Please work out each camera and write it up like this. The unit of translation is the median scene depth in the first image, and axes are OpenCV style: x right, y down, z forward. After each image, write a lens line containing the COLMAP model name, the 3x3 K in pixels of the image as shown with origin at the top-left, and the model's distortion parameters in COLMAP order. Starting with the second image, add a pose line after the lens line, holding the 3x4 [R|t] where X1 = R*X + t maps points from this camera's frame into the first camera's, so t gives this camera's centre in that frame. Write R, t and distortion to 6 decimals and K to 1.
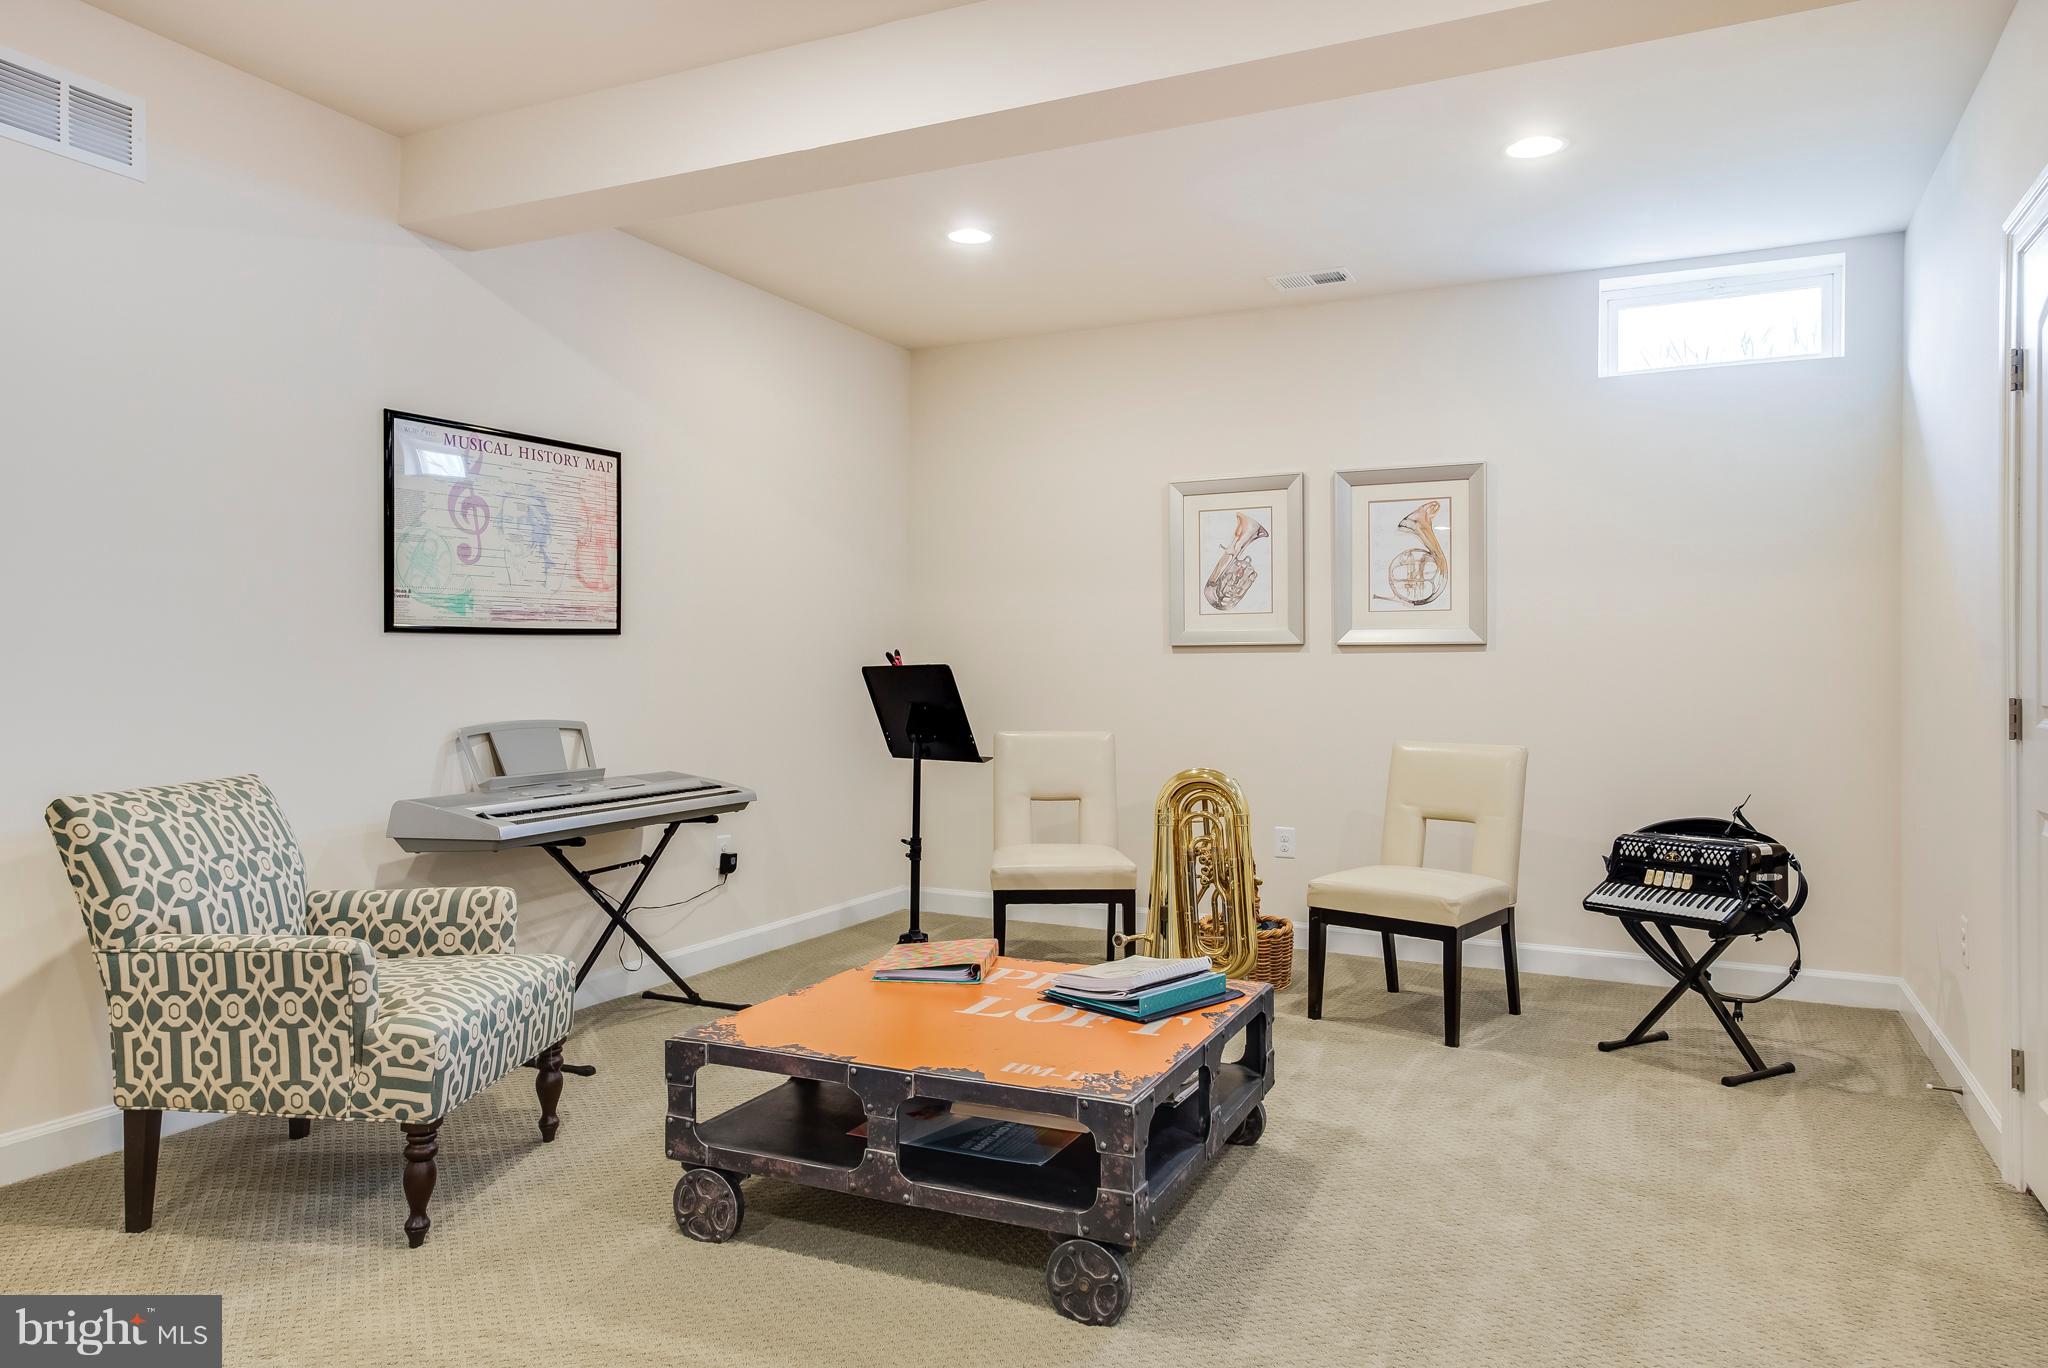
lens RADIAL K [[1293.6, 0, 1032.3], [0, 1293.6, 679.3], [0, 0, 1]] dist [0.018316, 0.004536]
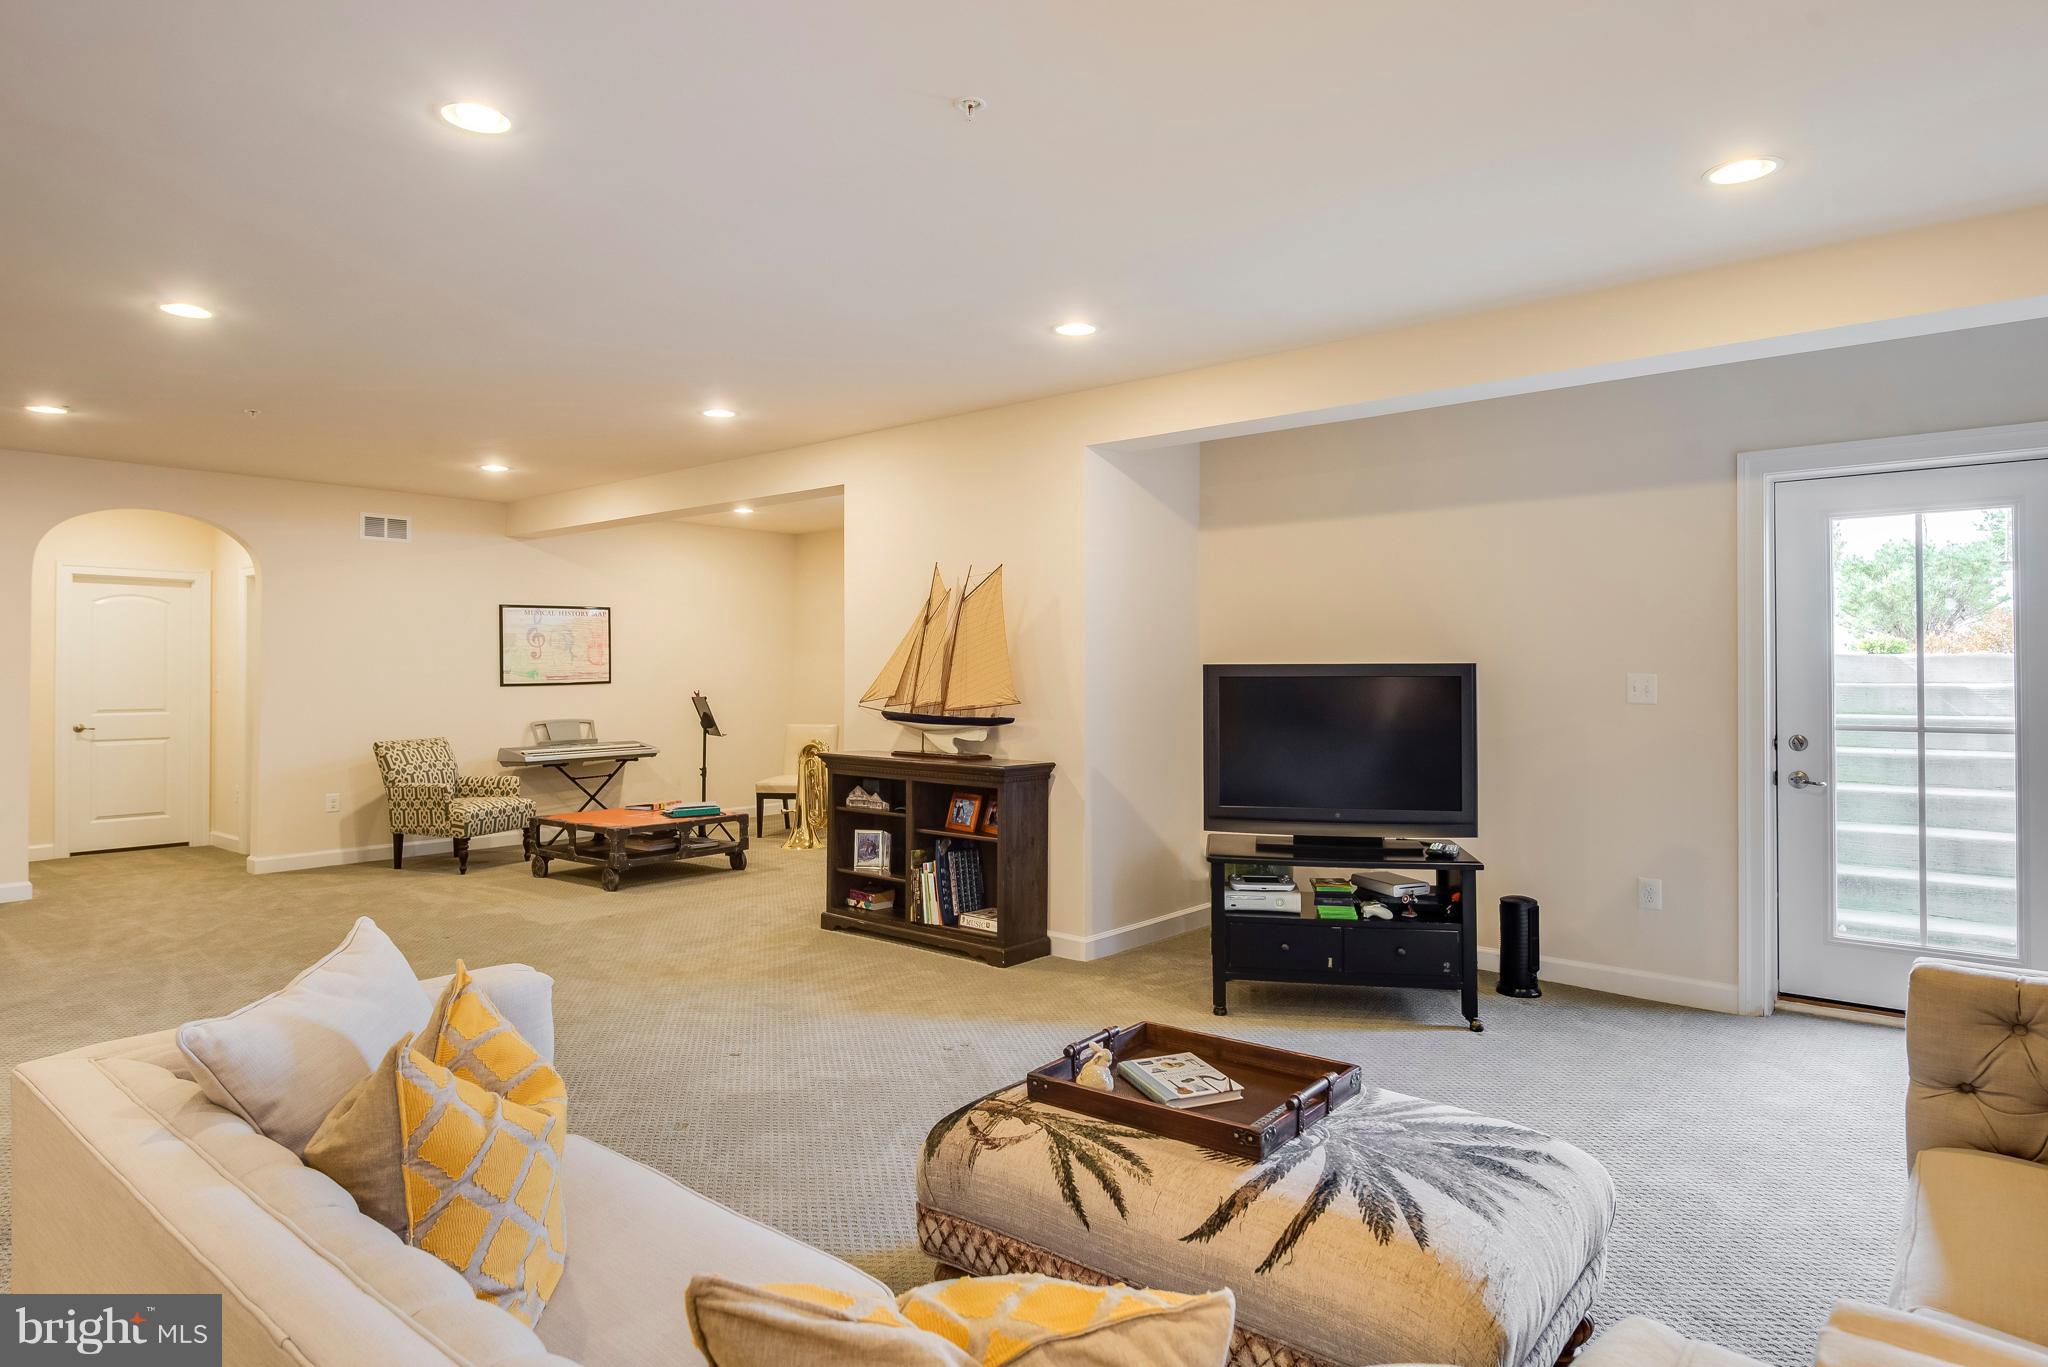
lens RADIAL K [[1136.5, 0, 1028.6], [0, 1136.5, 686.1], [0, 0, 1]] dist [0.025400, -0.000156]
pose [[0.969338, -0.003364, -0.245706, 1.100689], [0.005290, 0.999960, 0.007183, -0.046068], [0.245672, -0.008262, 0.969318, -0.992632]]
